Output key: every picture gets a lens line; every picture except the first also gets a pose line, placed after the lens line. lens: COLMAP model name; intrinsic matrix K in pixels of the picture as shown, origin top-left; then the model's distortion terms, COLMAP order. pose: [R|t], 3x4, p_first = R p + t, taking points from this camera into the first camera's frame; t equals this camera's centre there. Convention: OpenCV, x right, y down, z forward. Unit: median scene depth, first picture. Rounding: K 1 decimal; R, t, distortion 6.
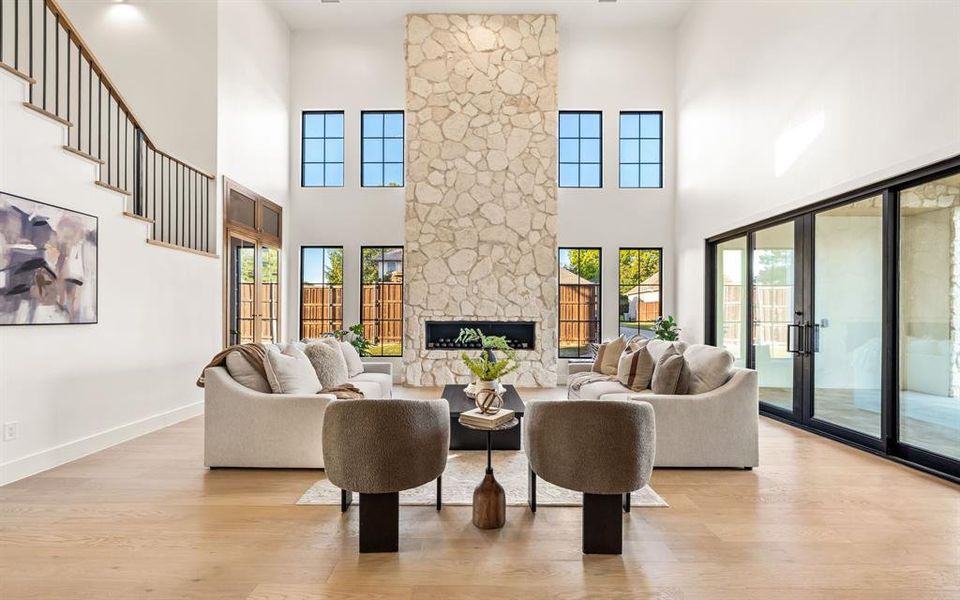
lens RADIAL K [[386.3, 0, 479.5], [0, 386.3, 318.3], [0, 0, 1]] dist [-0.000539, 0.000100]
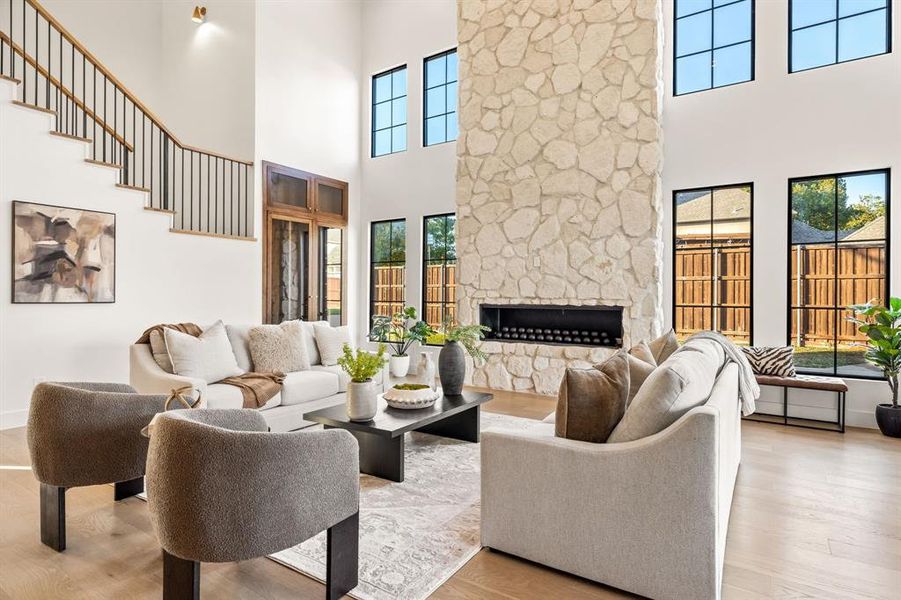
lens RADIAL K [[473.7, 0, 450.5], [0, 473.7, 300.0], [0, 0, 1]] dist [0.002312, 0.000597]
pose [[0.847941, 0.004989, -0.530068, 0.329286], [-0.006196, 0.999981, -0.000499, -0.000479], [0.530055, 0.003708, 0.847955, 0.150833]]
